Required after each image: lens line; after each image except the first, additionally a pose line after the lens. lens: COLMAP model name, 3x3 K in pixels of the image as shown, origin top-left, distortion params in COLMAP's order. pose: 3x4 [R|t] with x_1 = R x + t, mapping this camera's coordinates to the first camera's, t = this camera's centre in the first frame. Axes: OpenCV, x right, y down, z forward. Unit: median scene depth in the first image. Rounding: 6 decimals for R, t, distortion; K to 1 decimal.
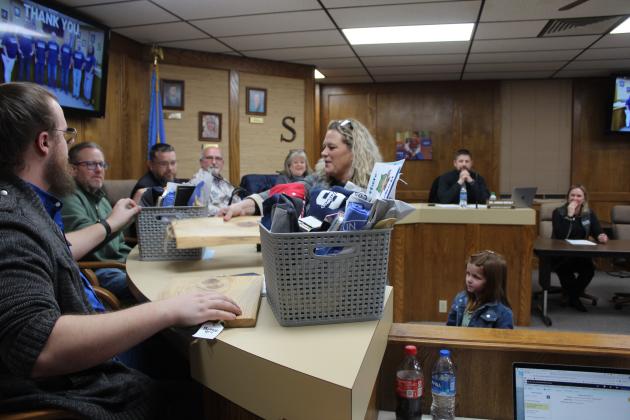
lens RADIAL K [[530.7, 0, 351.8], [0, 530.7, 206.4], [0, 0, 1]] dist [-0.138653, 0.094068]
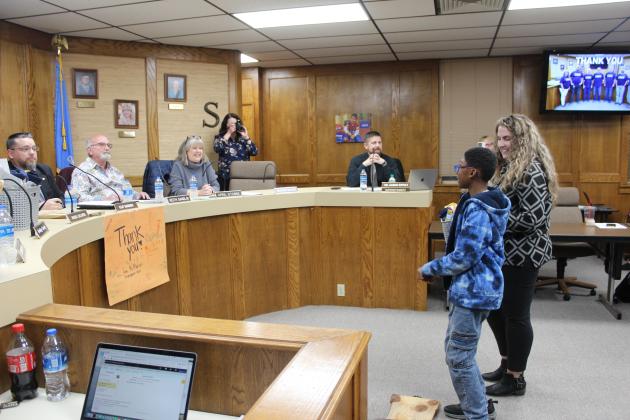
lens RADIAL K [[533.8, 0, 326.5], [0, 533.8, 208.6], [0, 0, 1]] dist [-0.125683, 0.142922]
pose [[0.998688, -0.007145, -0.050704, 0.169613], [0.008898, 0.999367, 0.034431, -0.000011], [0.050426, -0.034837, 0.998120, -0.003248]]
